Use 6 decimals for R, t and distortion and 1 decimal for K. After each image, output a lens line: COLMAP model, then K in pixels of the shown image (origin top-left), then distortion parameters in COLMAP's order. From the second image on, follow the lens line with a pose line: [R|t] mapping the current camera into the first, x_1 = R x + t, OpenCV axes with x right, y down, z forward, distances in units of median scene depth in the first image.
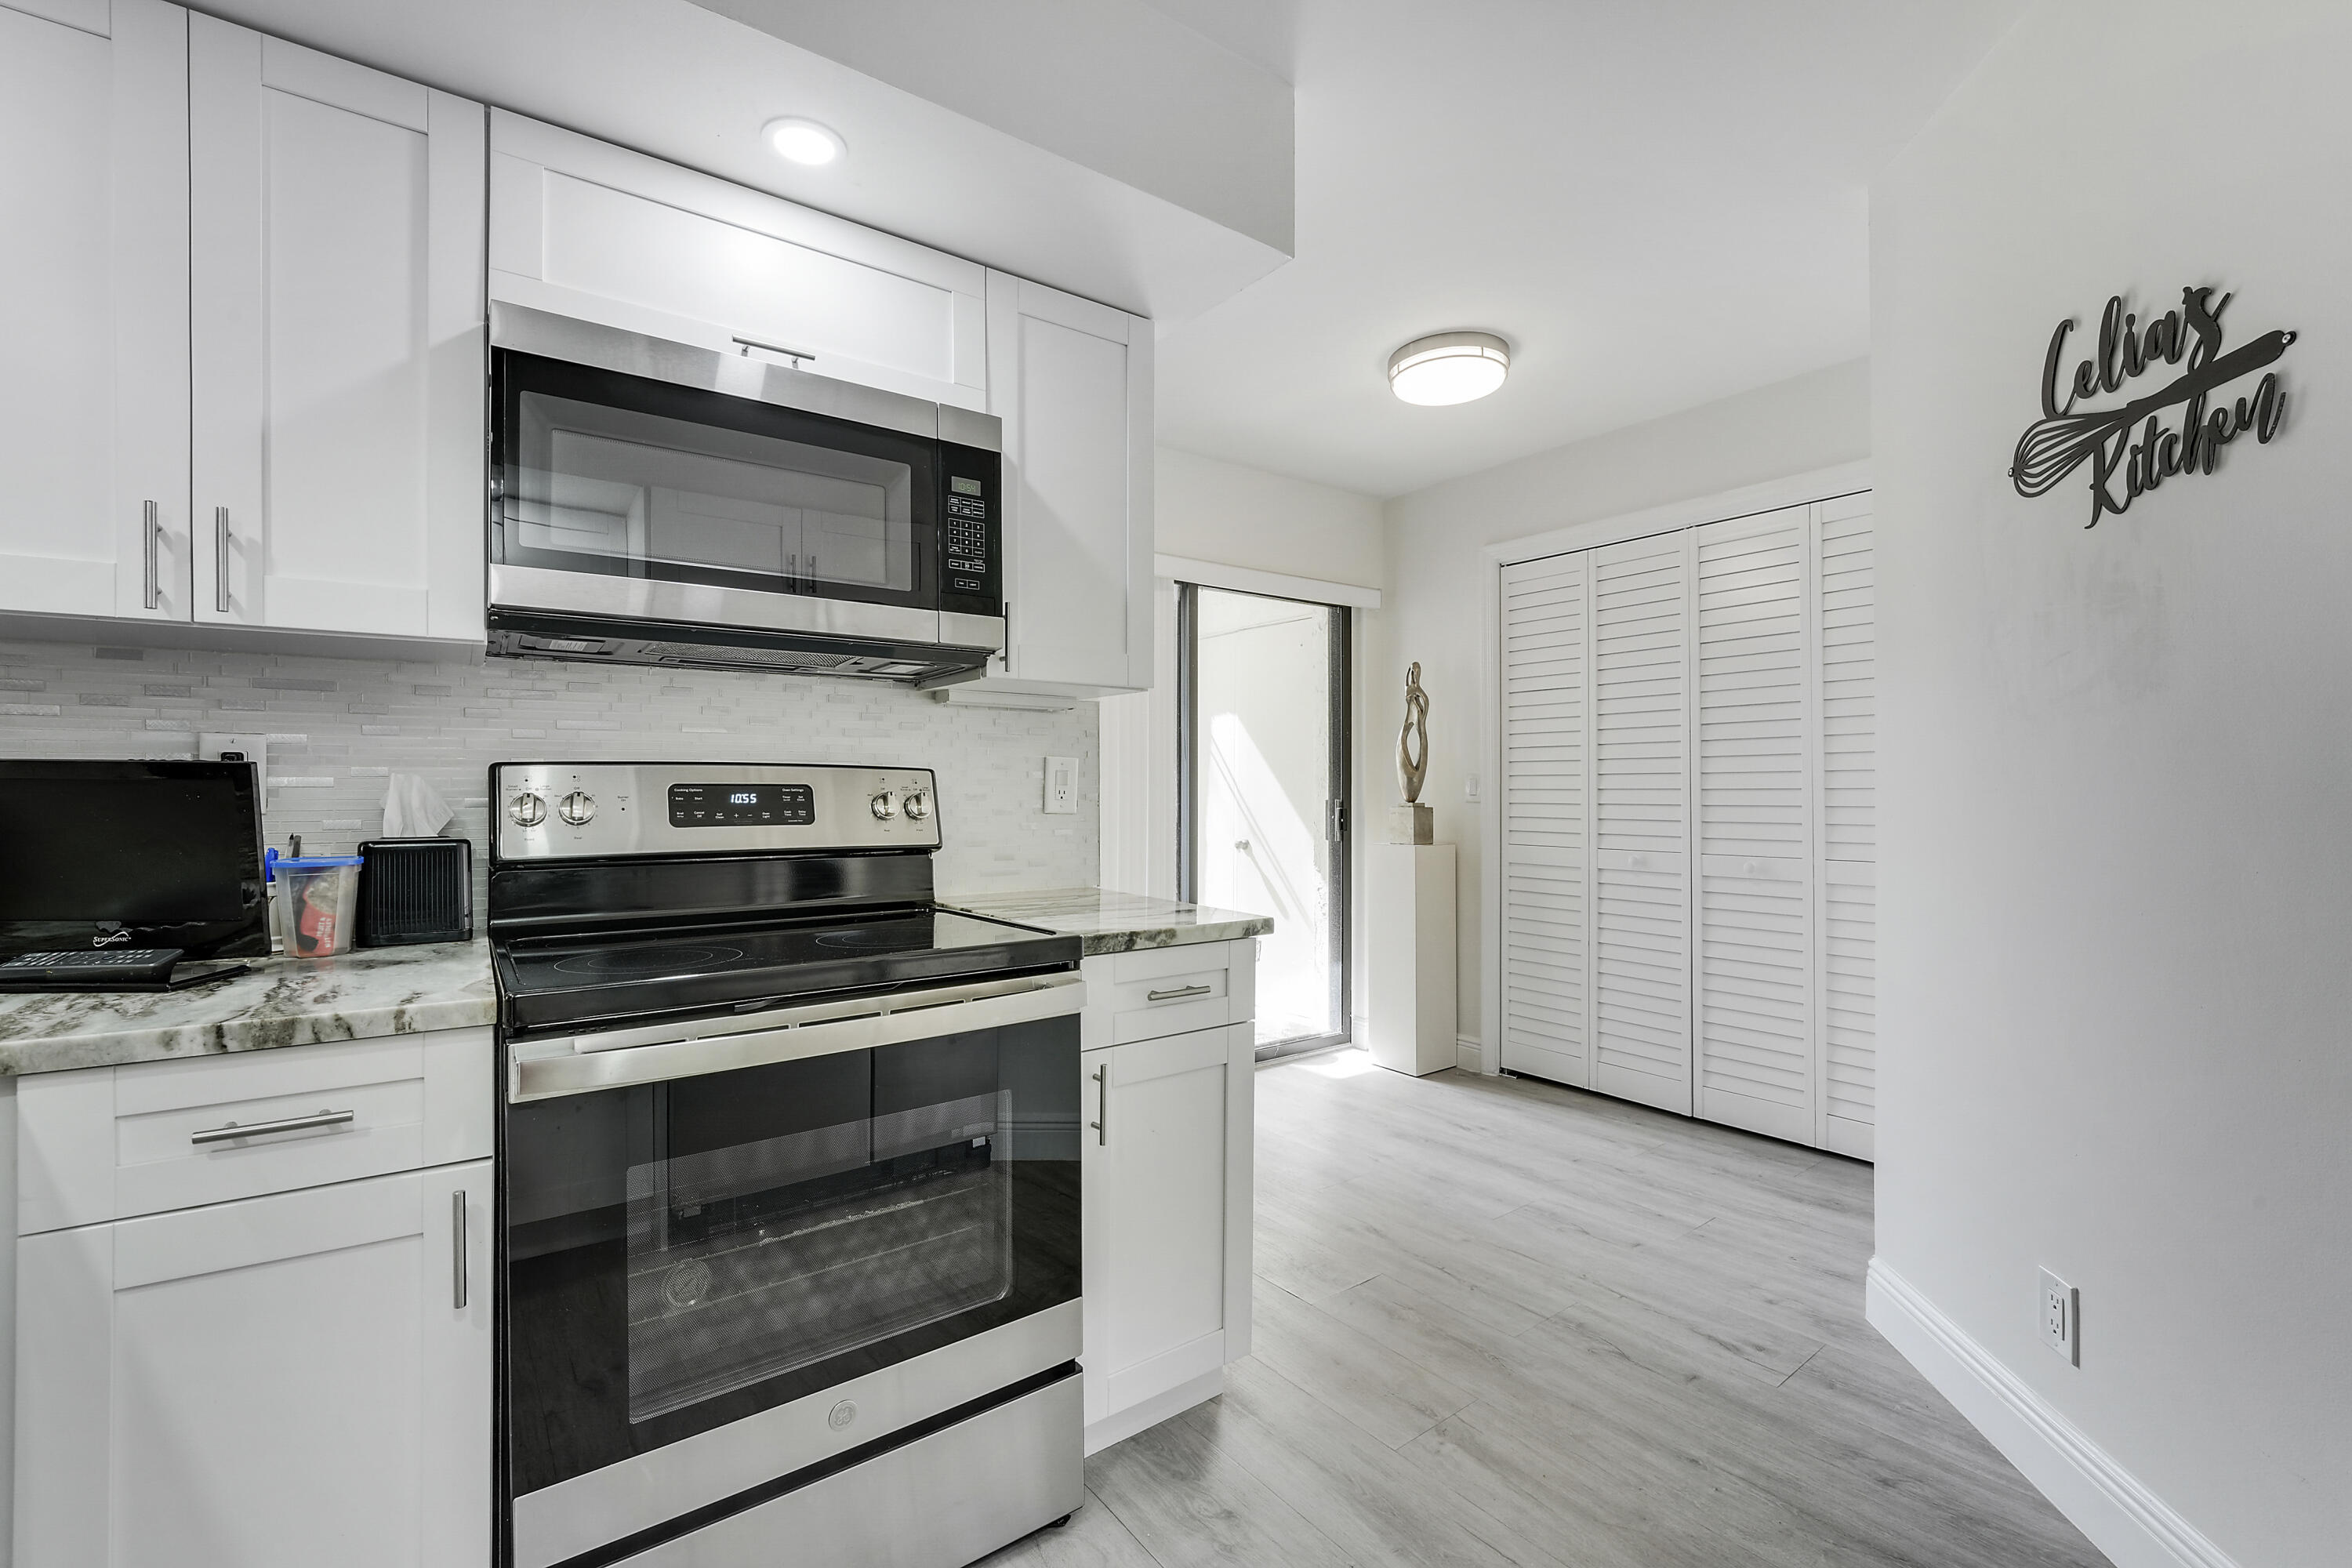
lens RADIAL K [[984.4, 0, 1175.3], [0, 984.4, 784.5], [0, 0, 1]] dist [-0.004581, 0.000198]
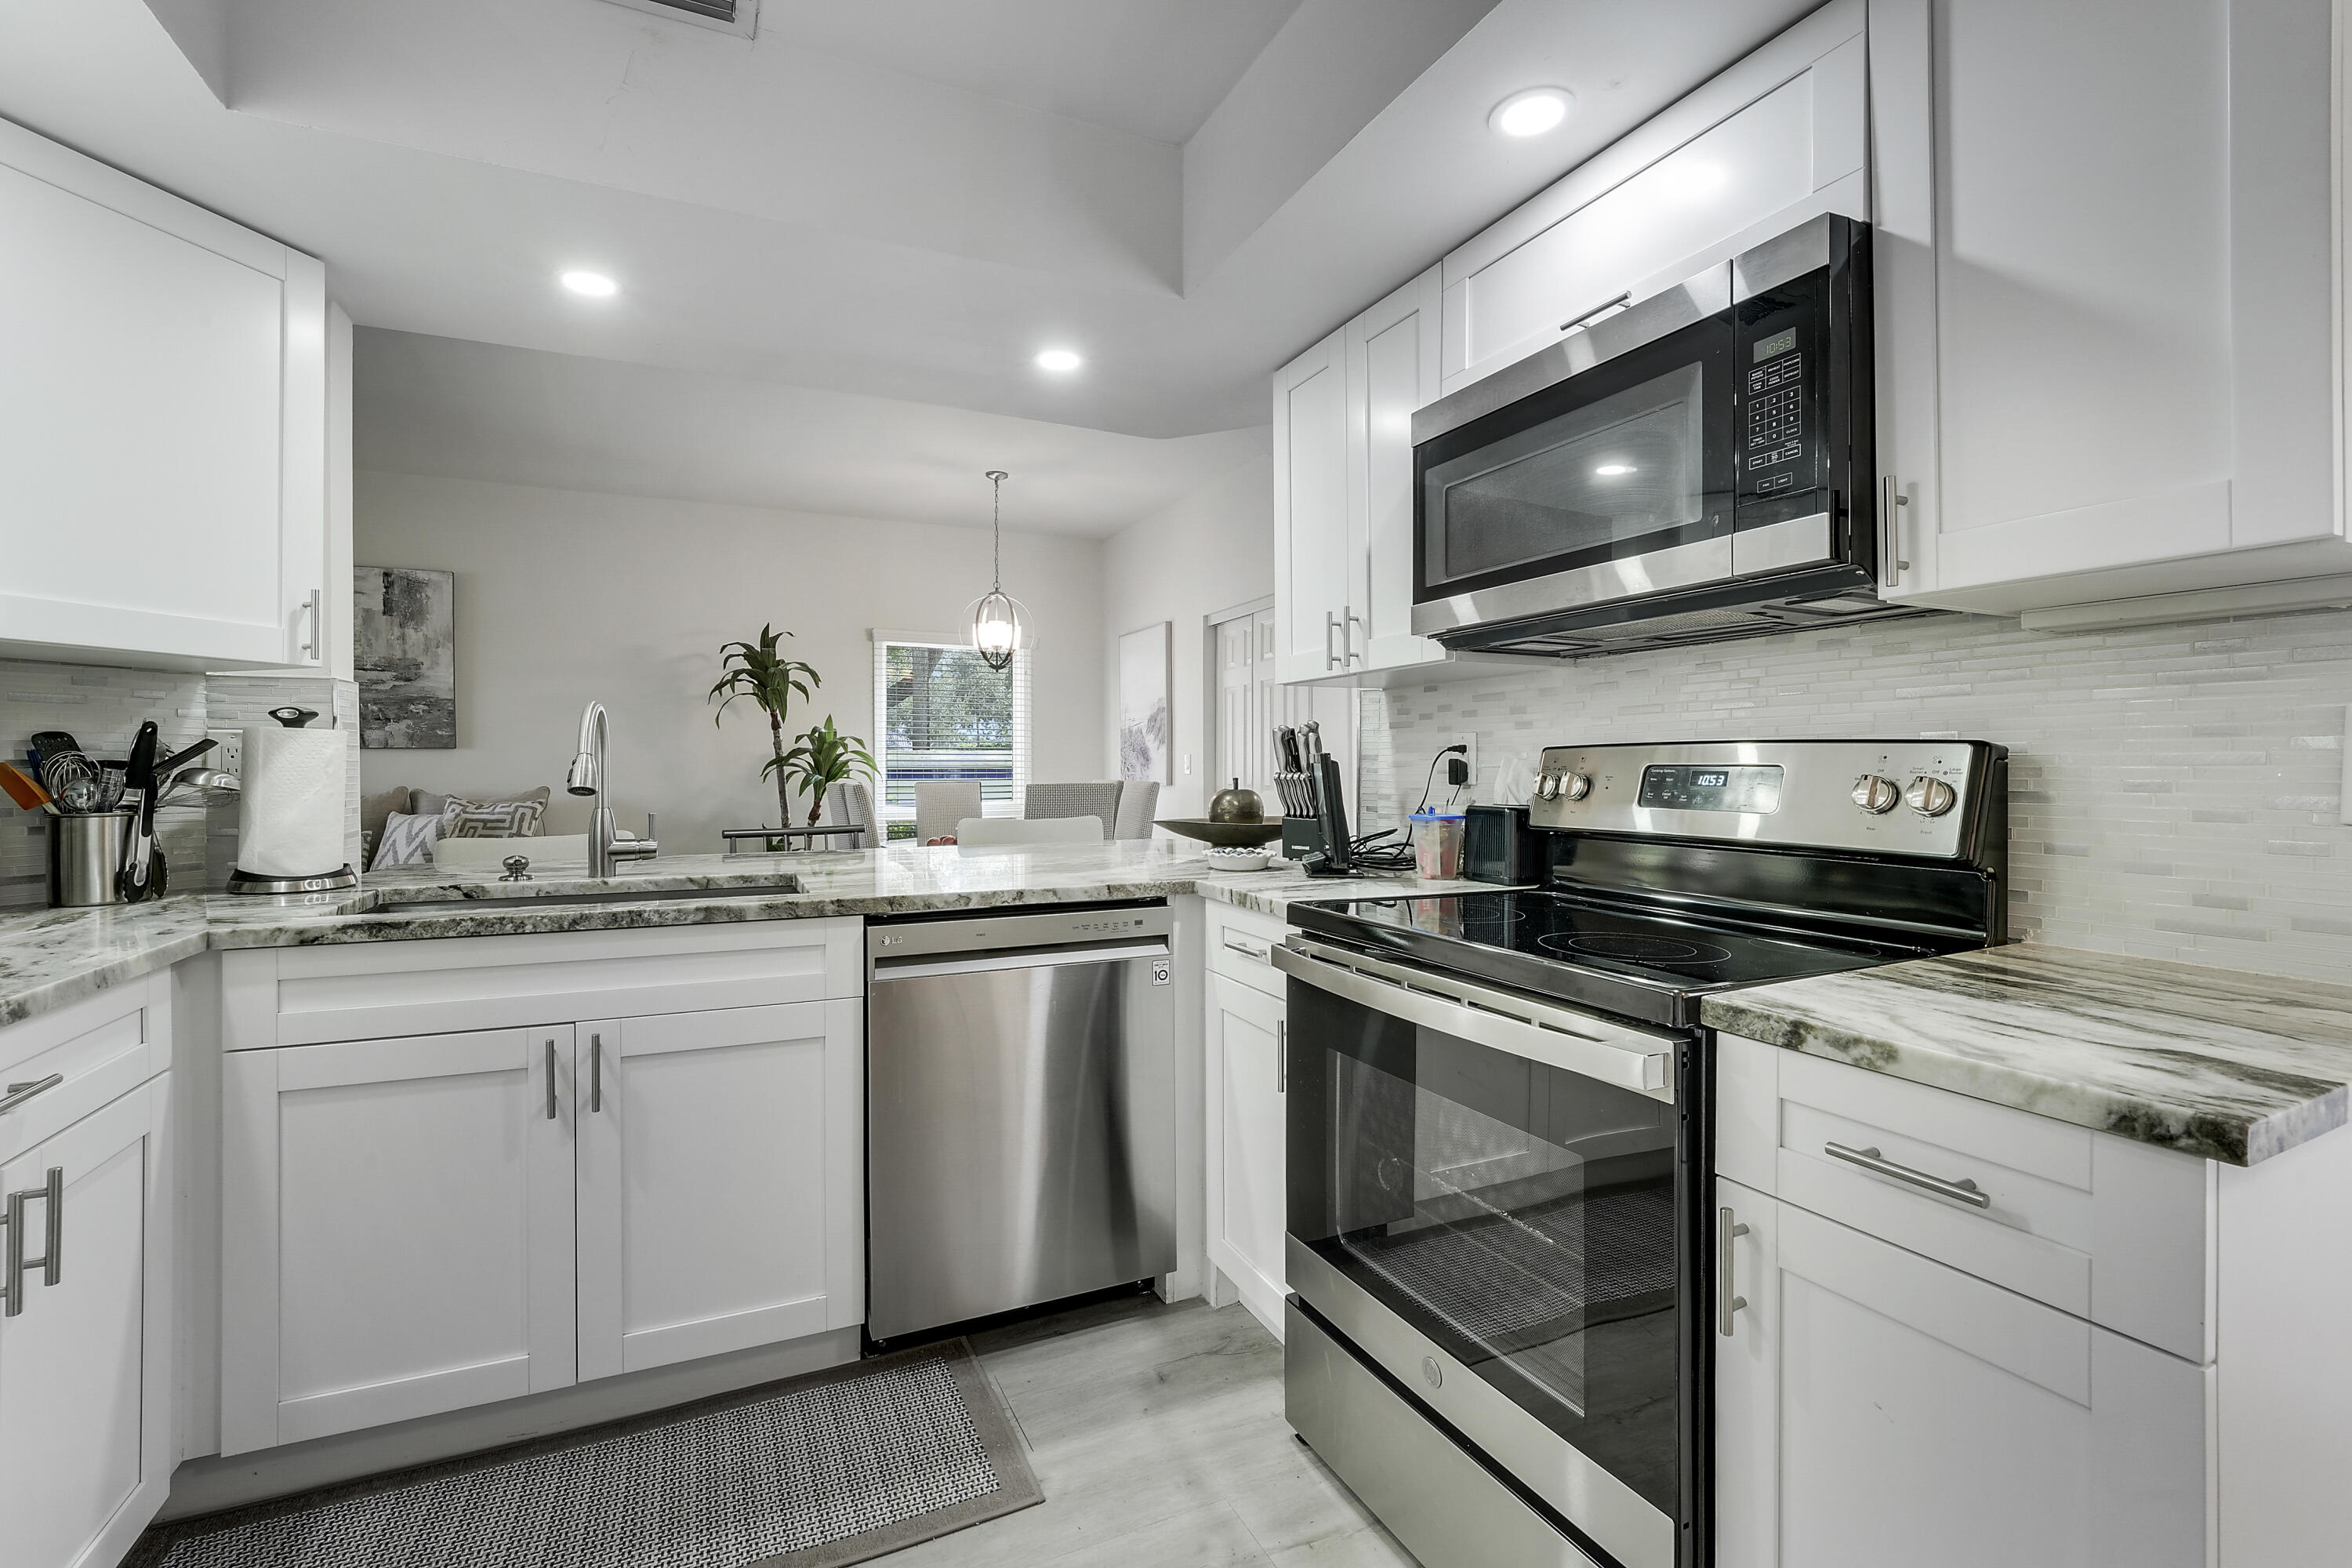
lens RADIAL K [[1013.6, 0, 1198.9], [0, 1013.6, 764.7], [0, 0, 1]] dist [-0.013679, -0.000224]
pose [[-0.164016, 0.003225, -0.986452, 0.585648], [0.004560, 0.999986, 0.002511, -0.004734], [0.986447, -0.004086, -0.164029, 0.725913]]
